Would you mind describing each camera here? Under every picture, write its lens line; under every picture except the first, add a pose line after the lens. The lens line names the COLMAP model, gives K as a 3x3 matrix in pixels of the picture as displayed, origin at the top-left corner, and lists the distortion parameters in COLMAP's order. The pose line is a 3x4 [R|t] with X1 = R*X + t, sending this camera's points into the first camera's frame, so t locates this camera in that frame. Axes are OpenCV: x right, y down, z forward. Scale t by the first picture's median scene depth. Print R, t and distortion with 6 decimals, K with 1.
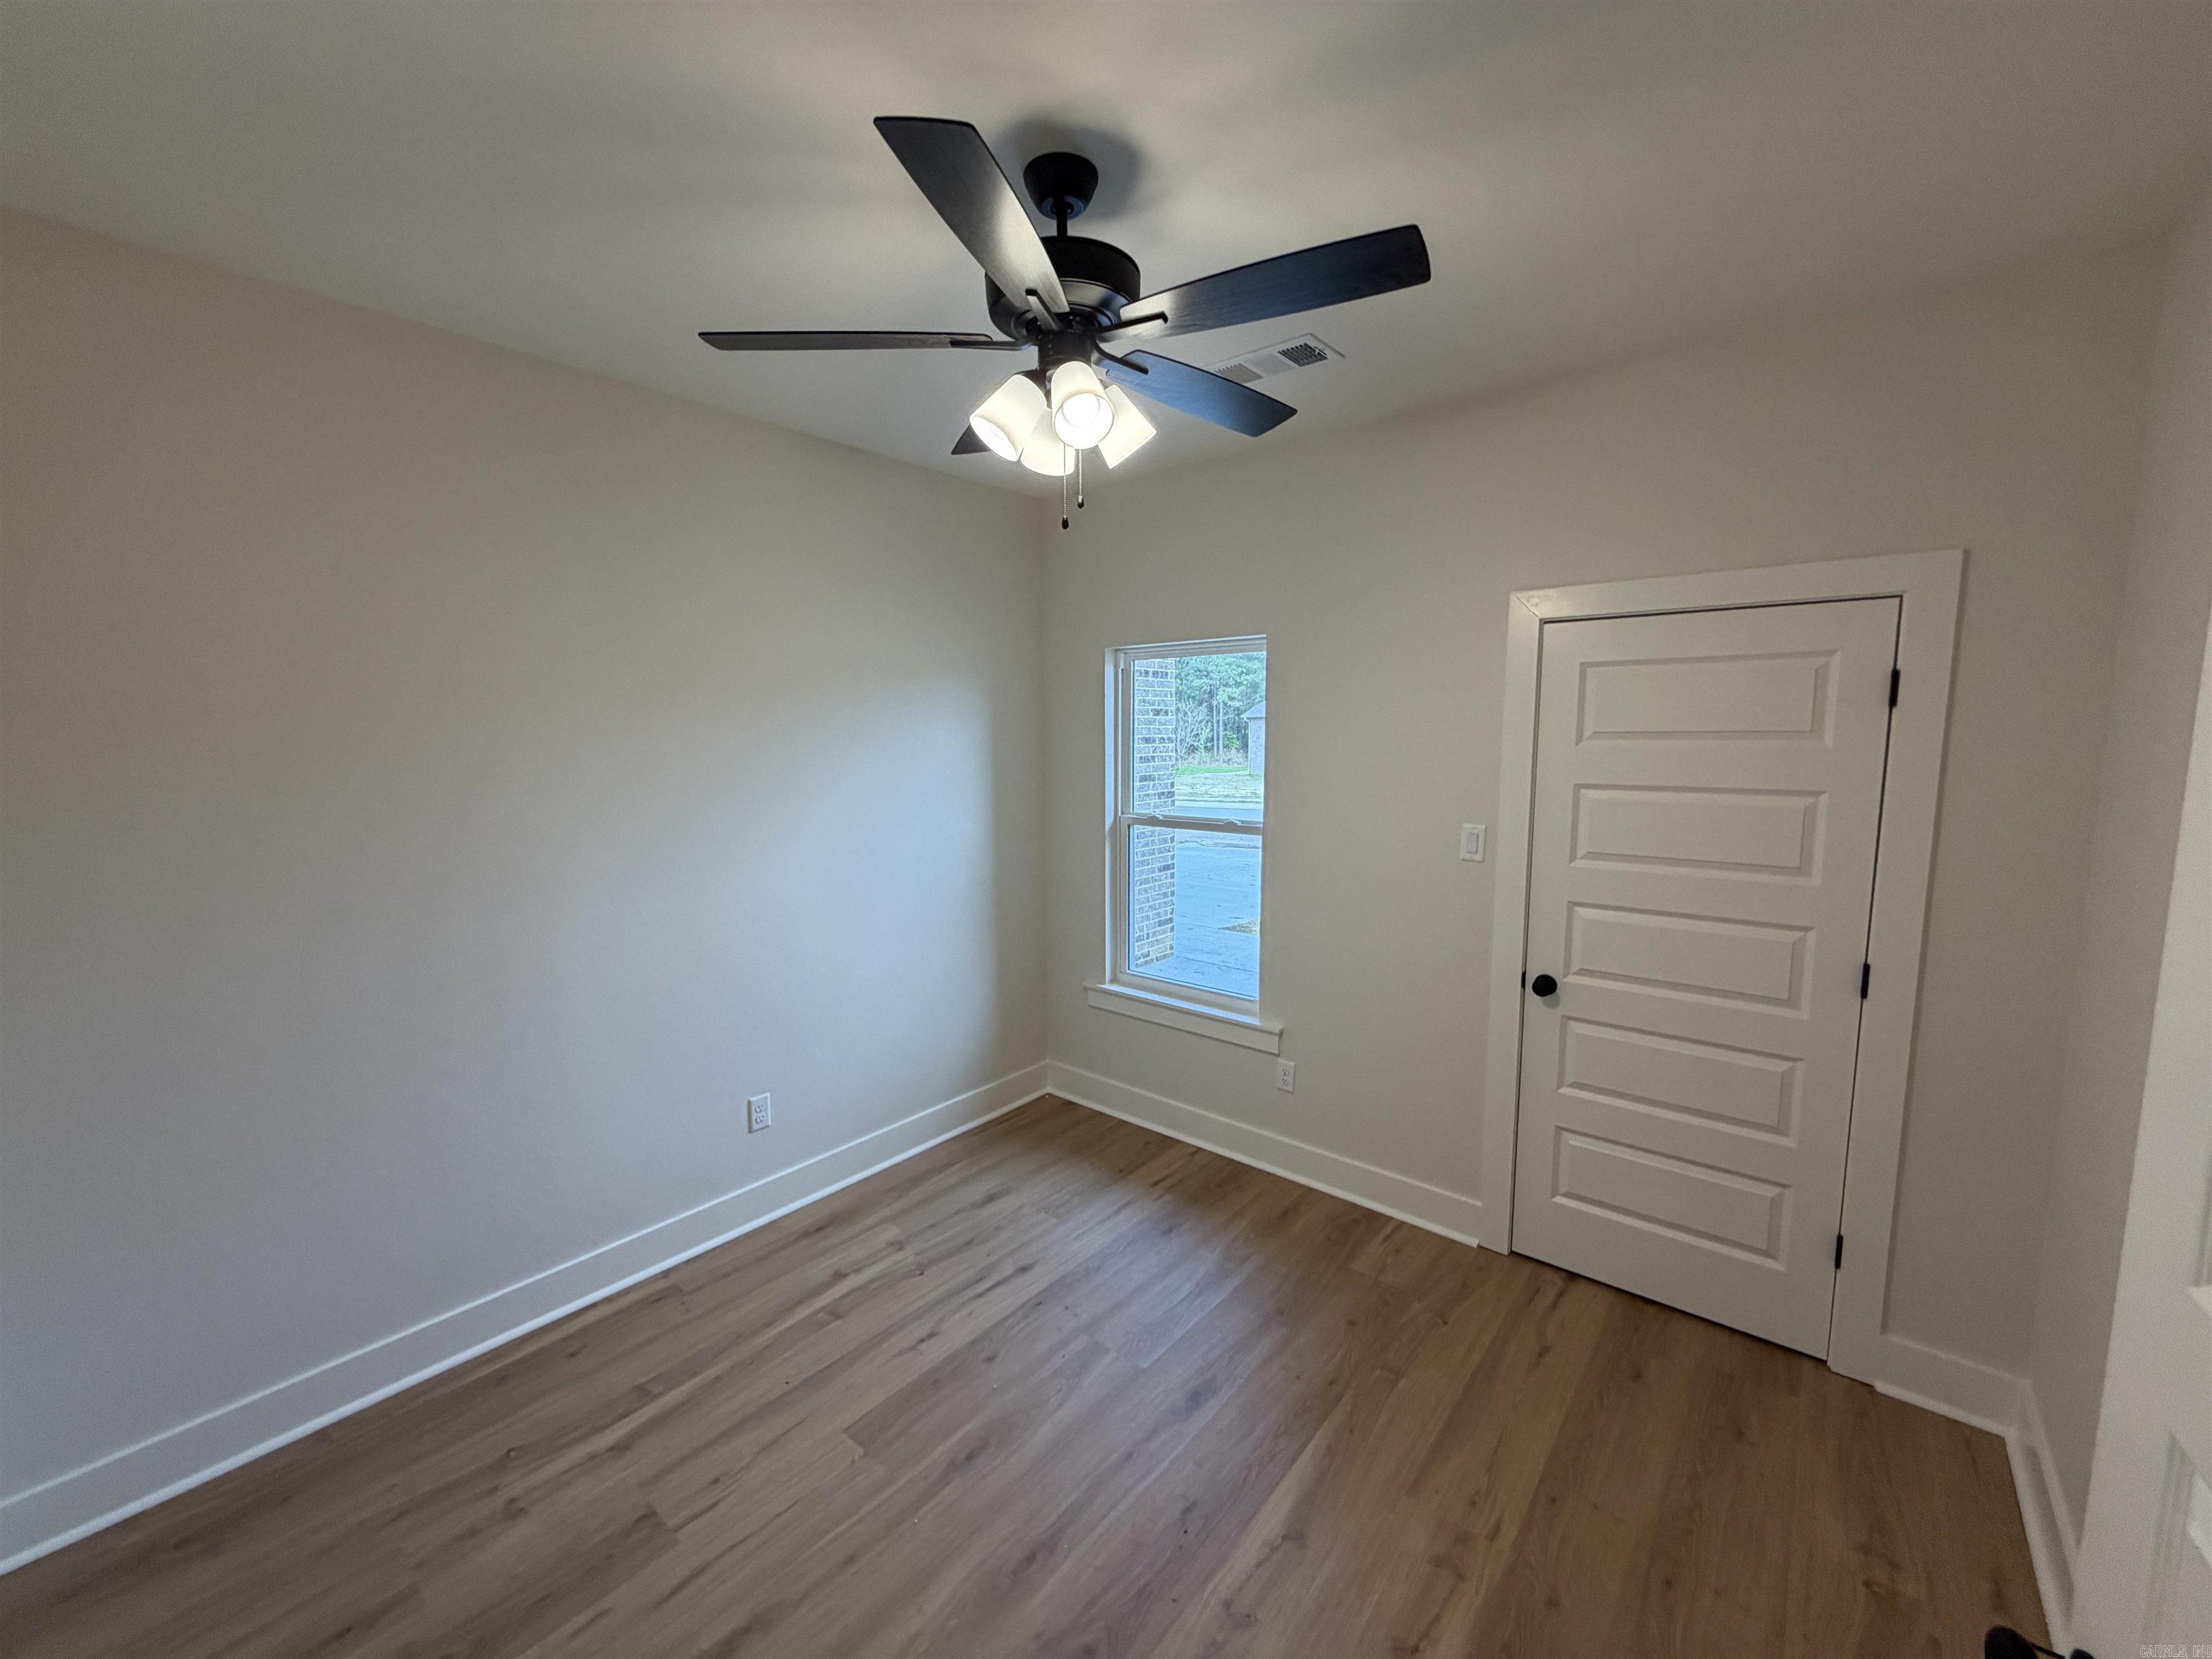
lens RADIAL K [[882.3, 0, 1097.3], [0, 882.3, 847.8], [0, 0, 1]] dist [-0.000743, 0.000295]
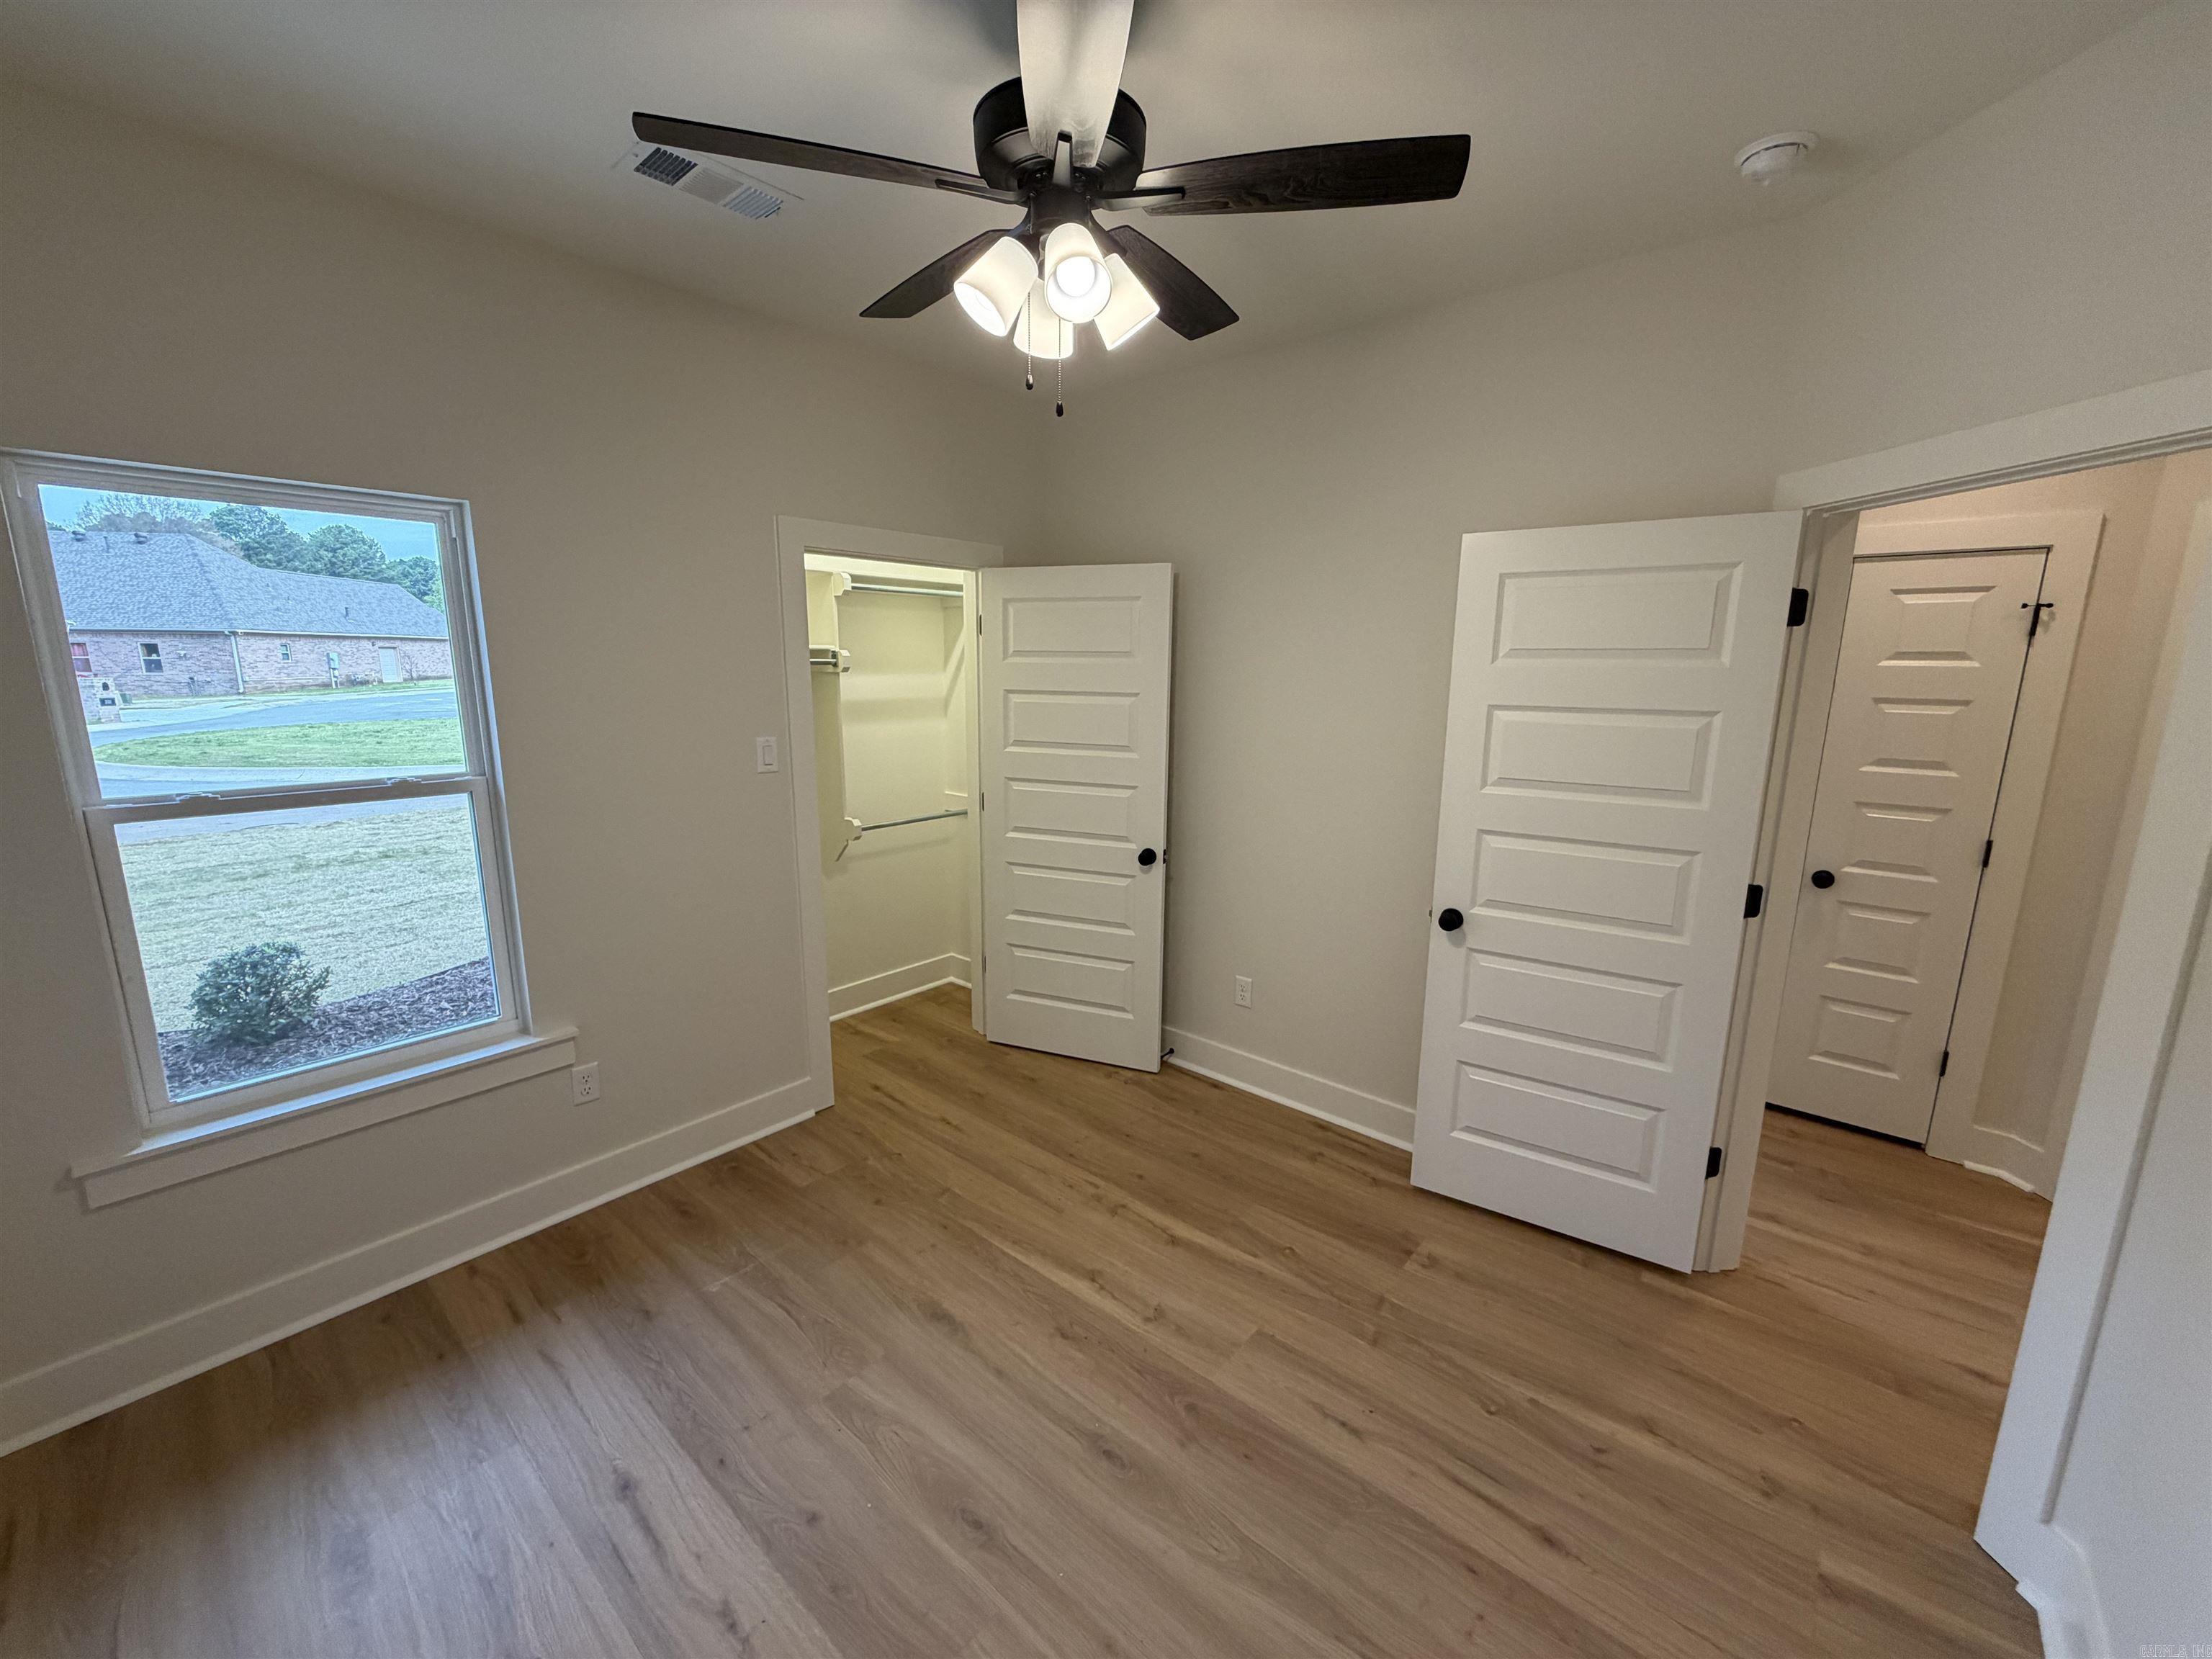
lens RADIAL K [[882.3, 0, 1111.9], [0, 882.3, 824.9], [0, 0, 1]] dist [-0.000743, 0.000295]
pose [[-0.001157, -0.180543, 0.983566, -0.511186], [0.118950, 0.976559, 0.179397, -0.053684], [-0.992900, 0.117203, 0.020346, 0.473472]]
